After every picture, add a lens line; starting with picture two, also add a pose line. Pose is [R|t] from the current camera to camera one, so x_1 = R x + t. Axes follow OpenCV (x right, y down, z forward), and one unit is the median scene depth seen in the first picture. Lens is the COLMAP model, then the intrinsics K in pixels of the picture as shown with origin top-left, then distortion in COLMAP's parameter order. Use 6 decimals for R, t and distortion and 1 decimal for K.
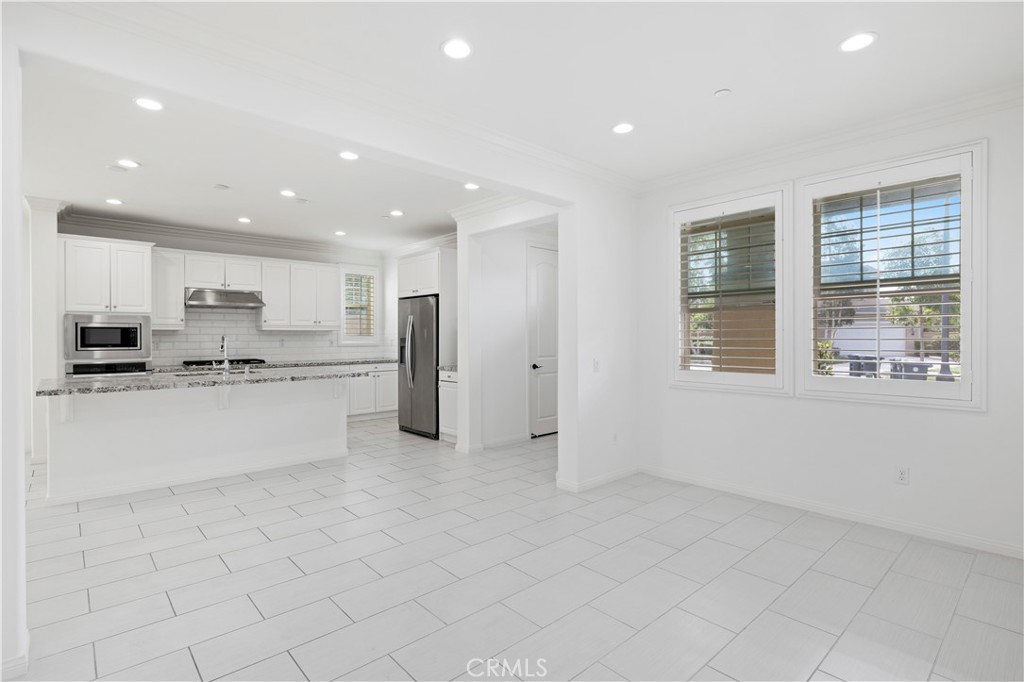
lens RADIAL K [[484.9, 0, 512.0], [0, 484.9, 341.0], [0, 0, 1]] dist [-0.049865, 0.000307]
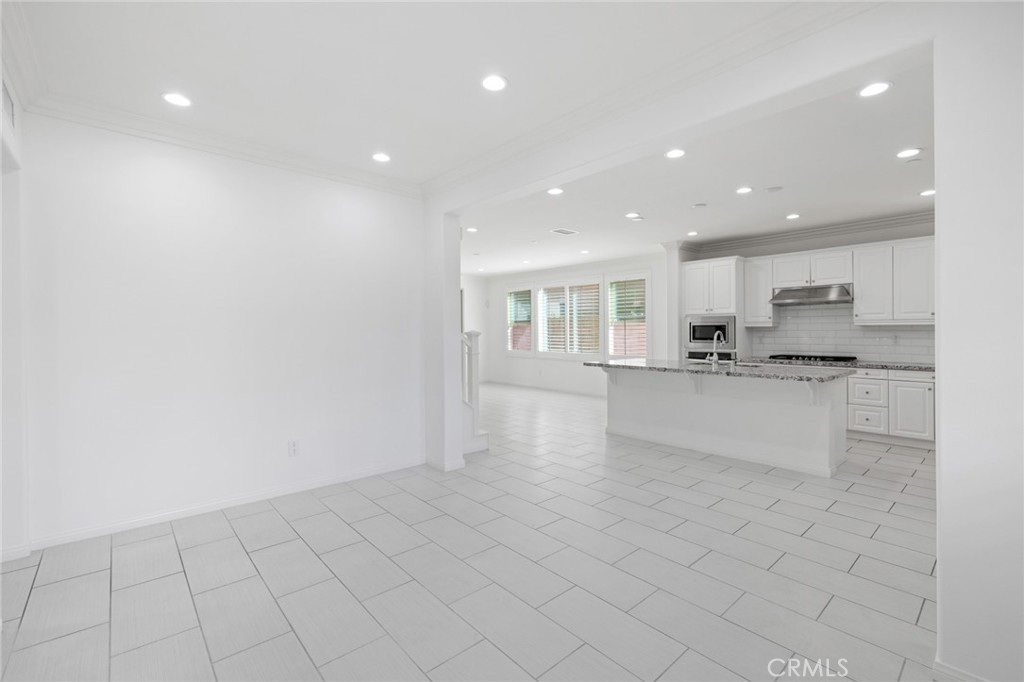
lens RADIAL K [[434.9, 0, 511.6], [0, 434.9, 334.9], [0, 0, 1]] dist [0.000453, 0.000002]
pose [[-0.027282, 0.006572, -0.999606, 0.361132], [-0.009687, 0.999930, 0.006838, -0.004622], [0.999581, 0.009870, -0.027216, 0.417569]]
